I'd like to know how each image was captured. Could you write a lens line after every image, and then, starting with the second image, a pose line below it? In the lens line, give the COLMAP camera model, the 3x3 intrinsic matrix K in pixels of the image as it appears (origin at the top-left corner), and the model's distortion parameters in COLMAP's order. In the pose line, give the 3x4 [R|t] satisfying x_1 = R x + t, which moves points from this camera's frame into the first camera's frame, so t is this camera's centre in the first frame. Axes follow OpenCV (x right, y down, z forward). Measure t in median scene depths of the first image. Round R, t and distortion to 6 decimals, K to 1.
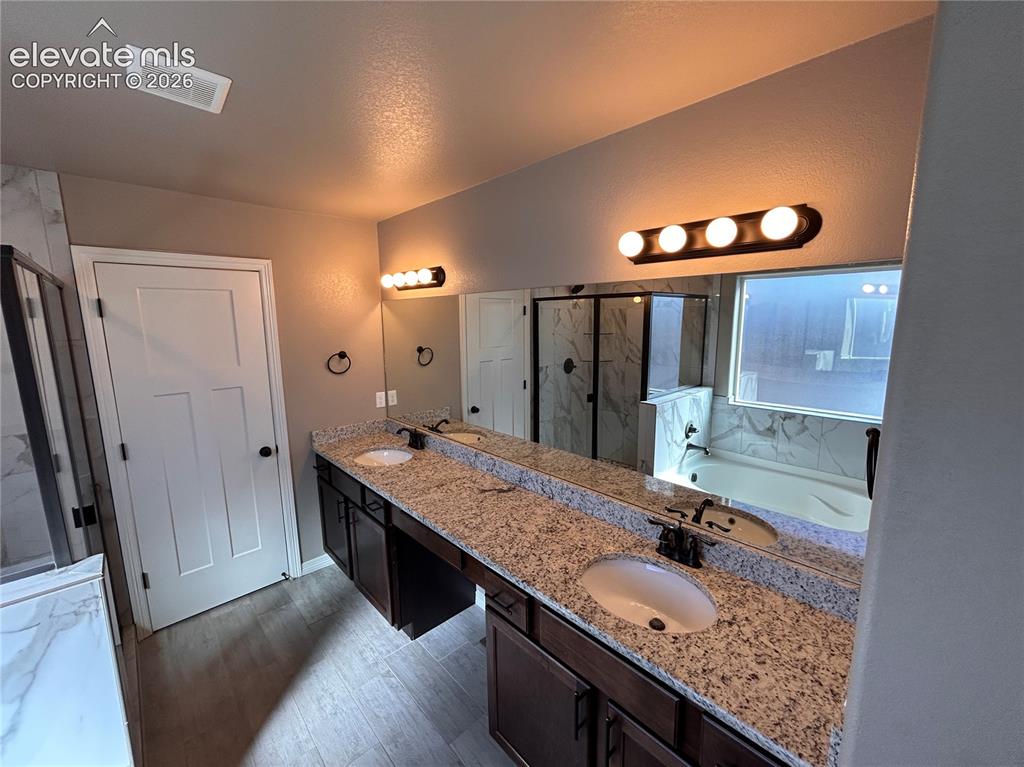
lens RADIAL K [[415.4, 0, 511.7], [0, 415.4, 381.1], [0, 0, 1]] dist [0.000469, 0.000418]
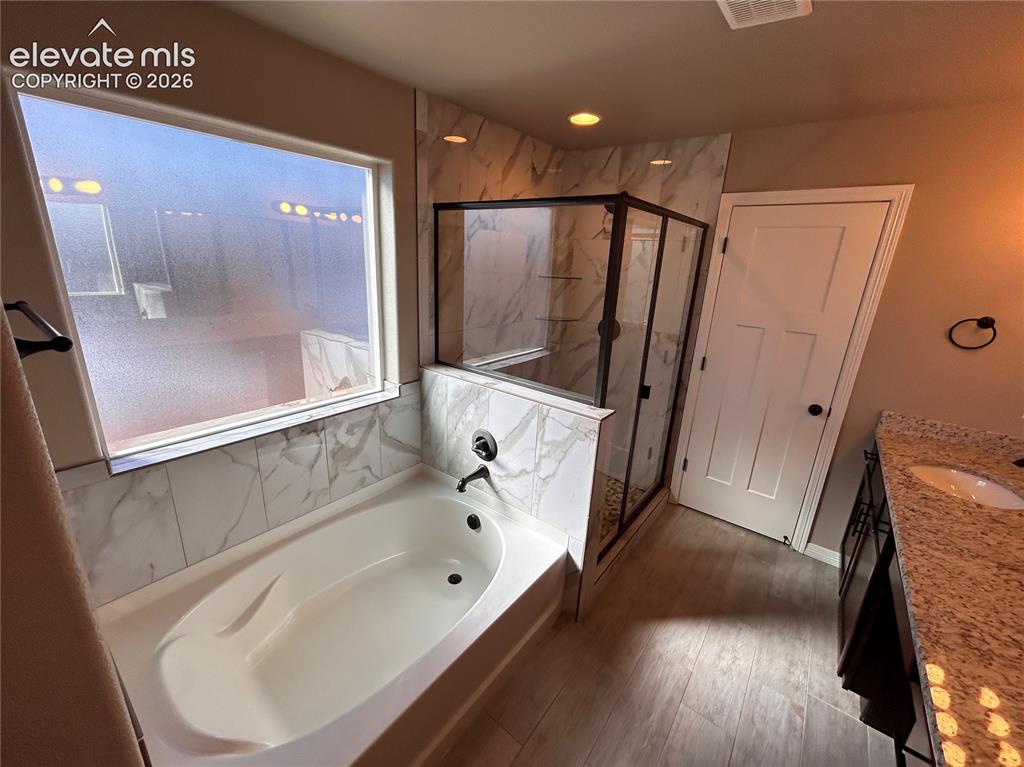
lens RADIAL K [[415.4, 0, 511.7], [0, 415.4, 381.1], [0, 0, 1]] dist [0.000469, 0.000418]
pose [[0.149462, 0.302808, -0.941259, 0.154238], [-0.199336, 0.941634, 0.271276, -0.004653], [0.968466, 0.147081, 0.201099, 0.164875]]
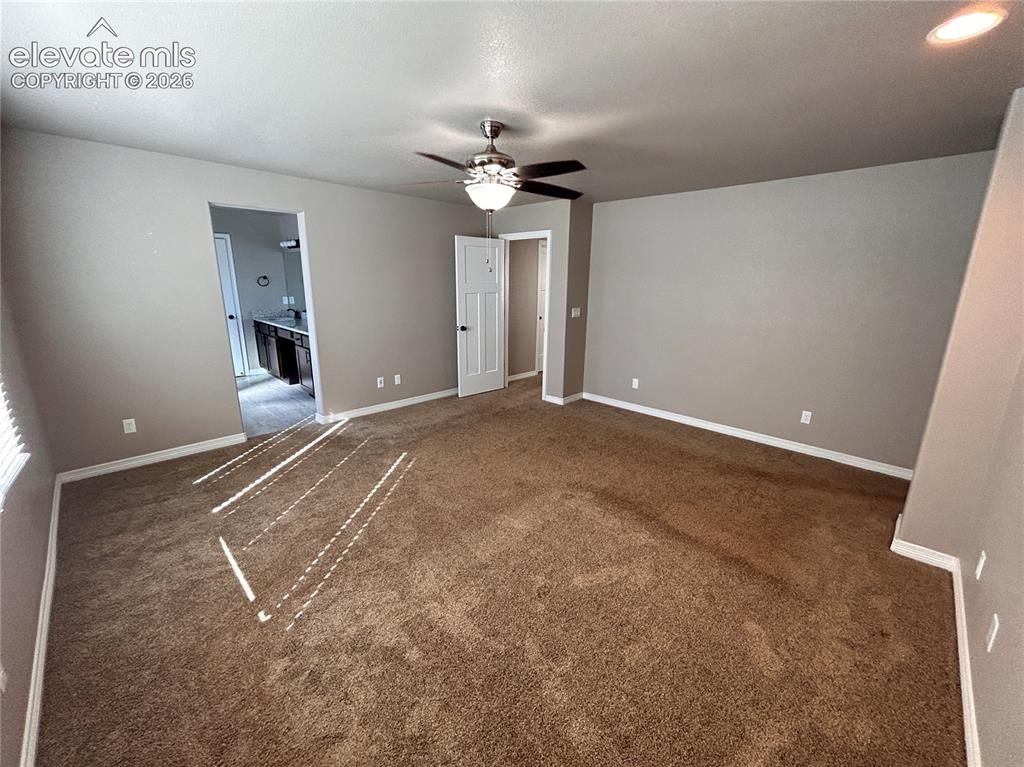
lens RADIAL K [[415.4, 0, 511.7], [0, 415.4, 381.1], [0, 0, 1]] dist [0.000469, 0.000418]
pose [[0.999141, 0.013485, 0.039187, 0.980519], [-0.016492, 0.996859, 0.077458, 0.346122], [-0.038019, -0.078038, 0.996225, -1.548060]]
